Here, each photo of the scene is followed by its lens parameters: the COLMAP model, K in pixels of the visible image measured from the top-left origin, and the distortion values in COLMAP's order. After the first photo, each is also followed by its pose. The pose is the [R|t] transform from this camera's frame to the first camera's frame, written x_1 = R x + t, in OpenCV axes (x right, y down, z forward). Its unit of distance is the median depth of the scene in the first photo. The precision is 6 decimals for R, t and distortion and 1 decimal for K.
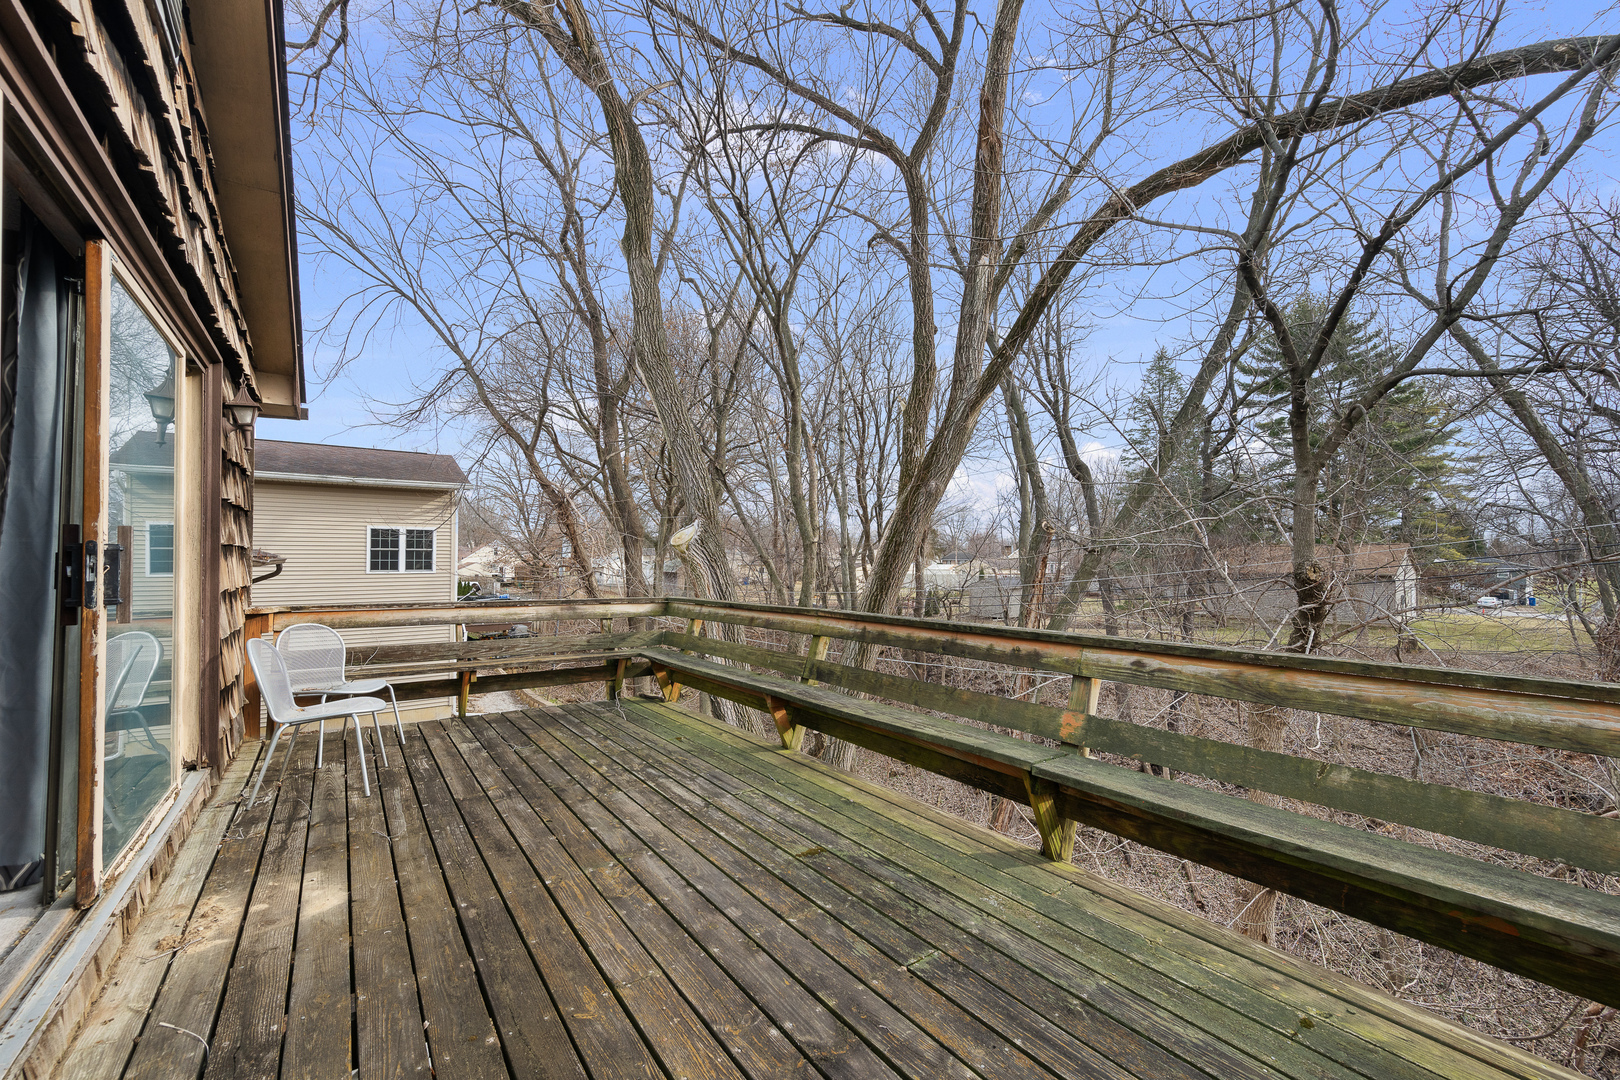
lens RADIAL K [[640.4, 0, 809.5], [0, 640.4, 555.3], [0, 0, 1]] dist [0.000371, -0.000040]
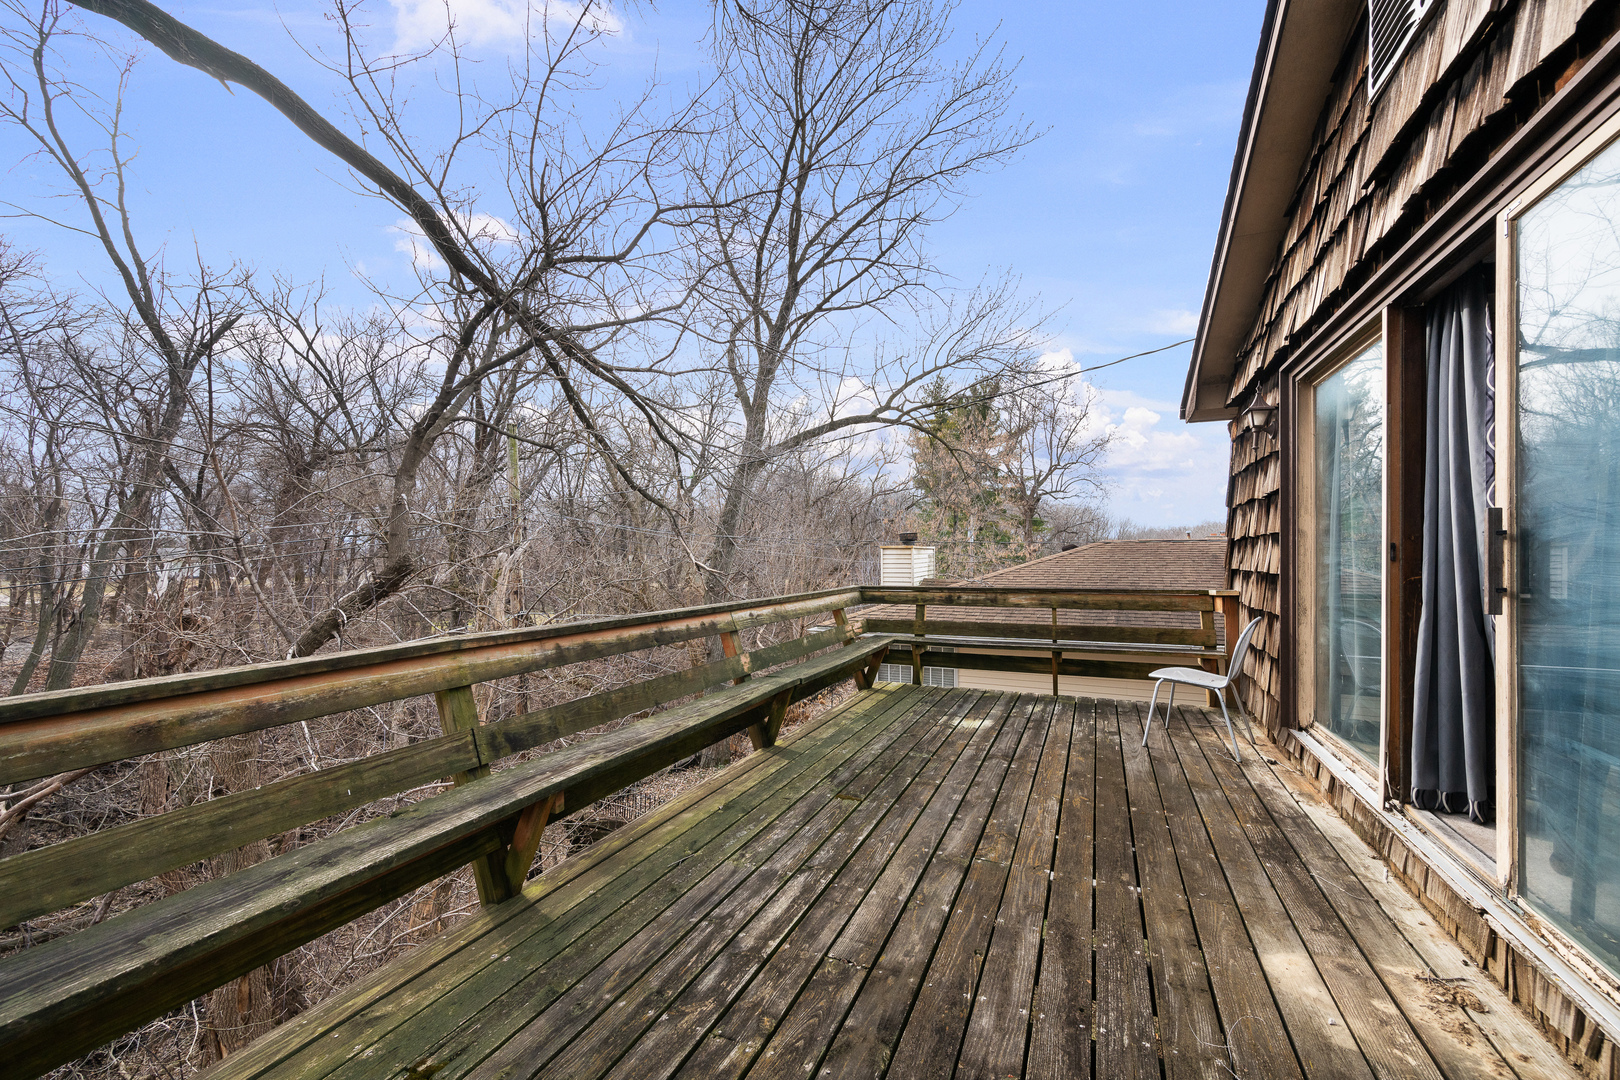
lens RADIAL K [[640.4, 0, 809.5], [0, 640.4, 555.3], [0, 0, 1]] dist [0.000371, -0.000040]
pose [[-0.494894, 0.003530, 0.868946, -0.967554], [-0.006969, 0.999943, -0.008031, 0.024921], [-0.868925, -0.010030, -0.494842, 1.610689]]
